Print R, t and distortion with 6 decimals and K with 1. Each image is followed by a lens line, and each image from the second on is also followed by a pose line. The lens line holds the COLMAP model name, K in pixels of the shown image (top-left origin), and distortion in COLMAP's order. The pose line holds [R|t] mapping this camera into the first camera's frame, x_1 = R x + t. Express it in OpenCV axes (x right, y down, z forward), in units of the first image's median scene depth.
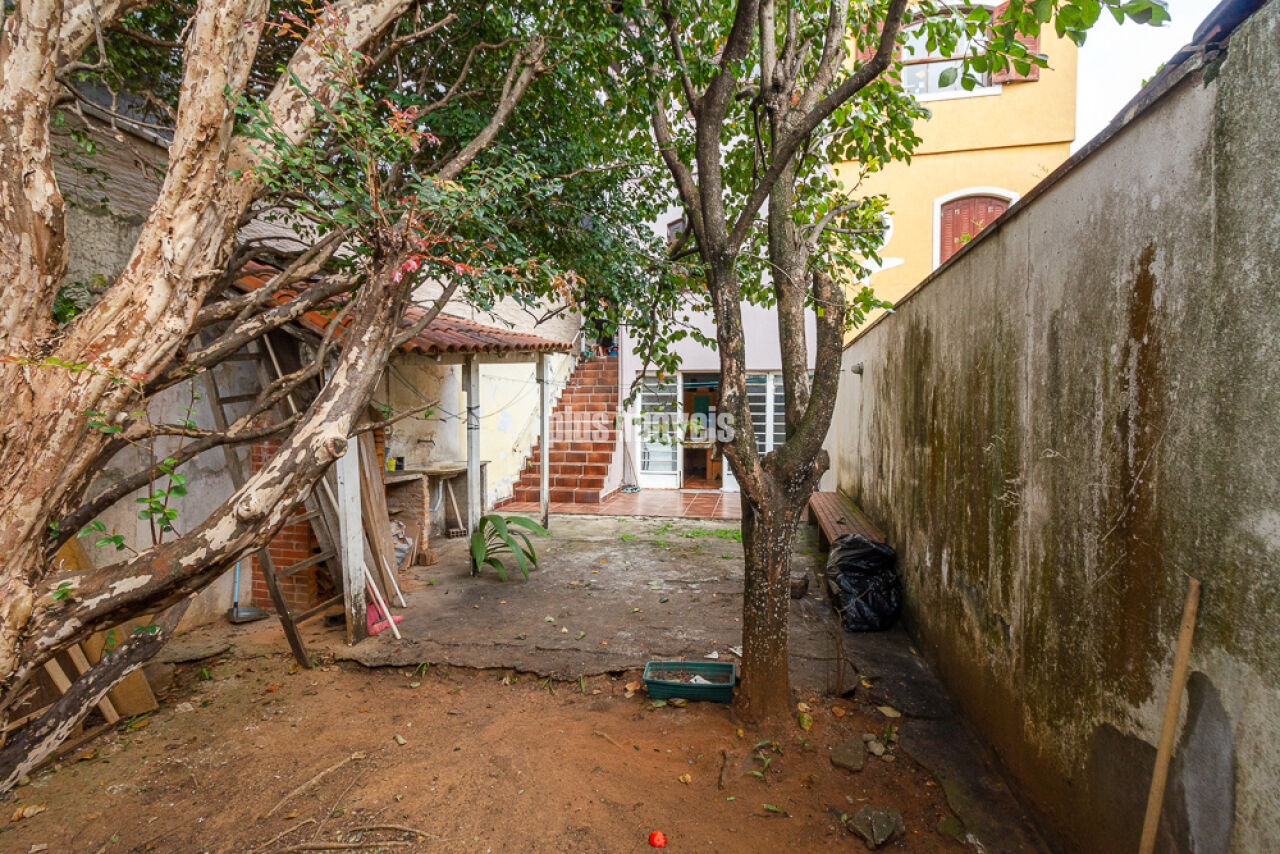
lens RADIAL K [[611.1, 0, 640.0], [0, 611.1, 427.0], [0, 0, 1]] dist [-0.000618, -0.000073]
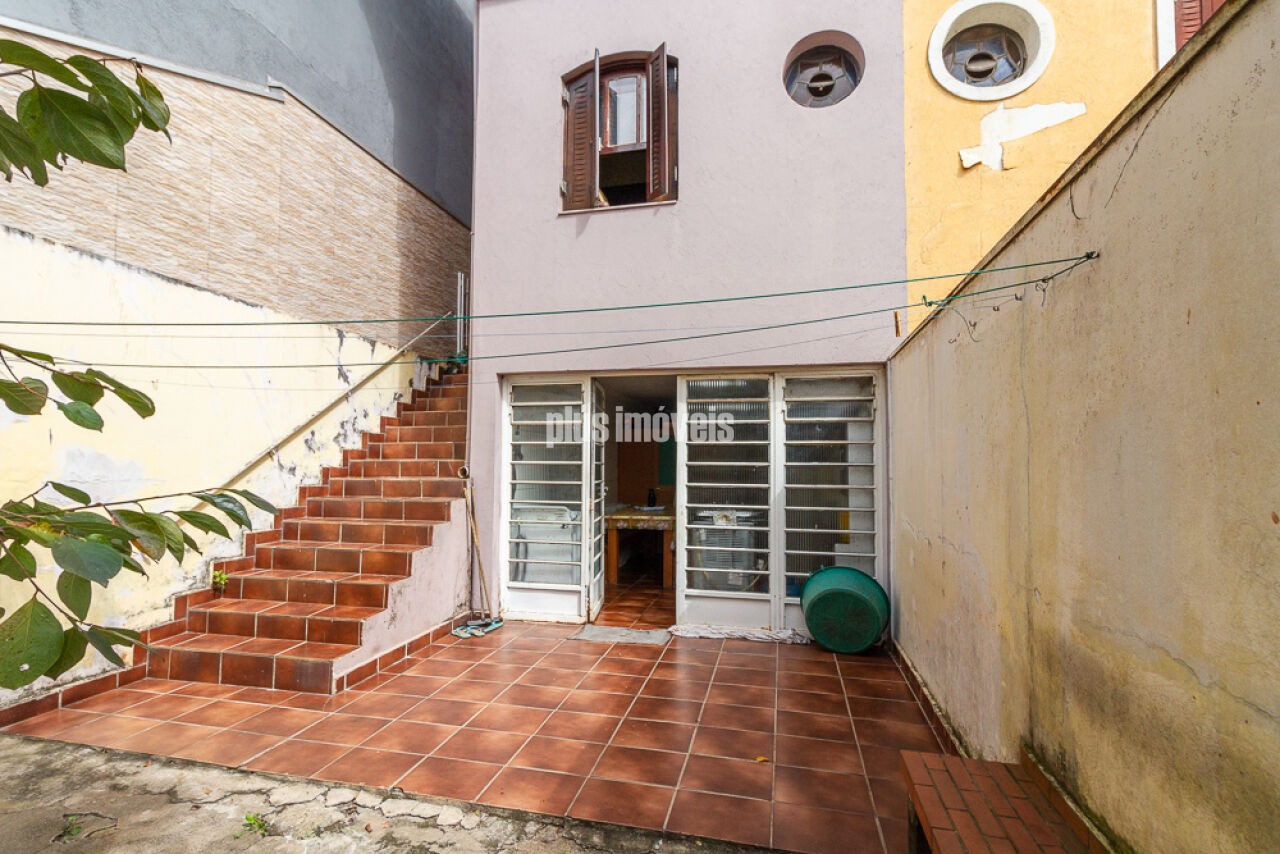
lens RADIAL K [[611.1, 0, 640.0], [0, 611.1, 427.0], [0, 0, 1]] dist [-0.000618, -0.000073]
pose [[0.999073, 0.000243, -0.043053, 0.128065], [-0.004024, 0.996134, -0.087756, -0.008251], [0.042865, 0.087848, 0.995211, 0.533666]]
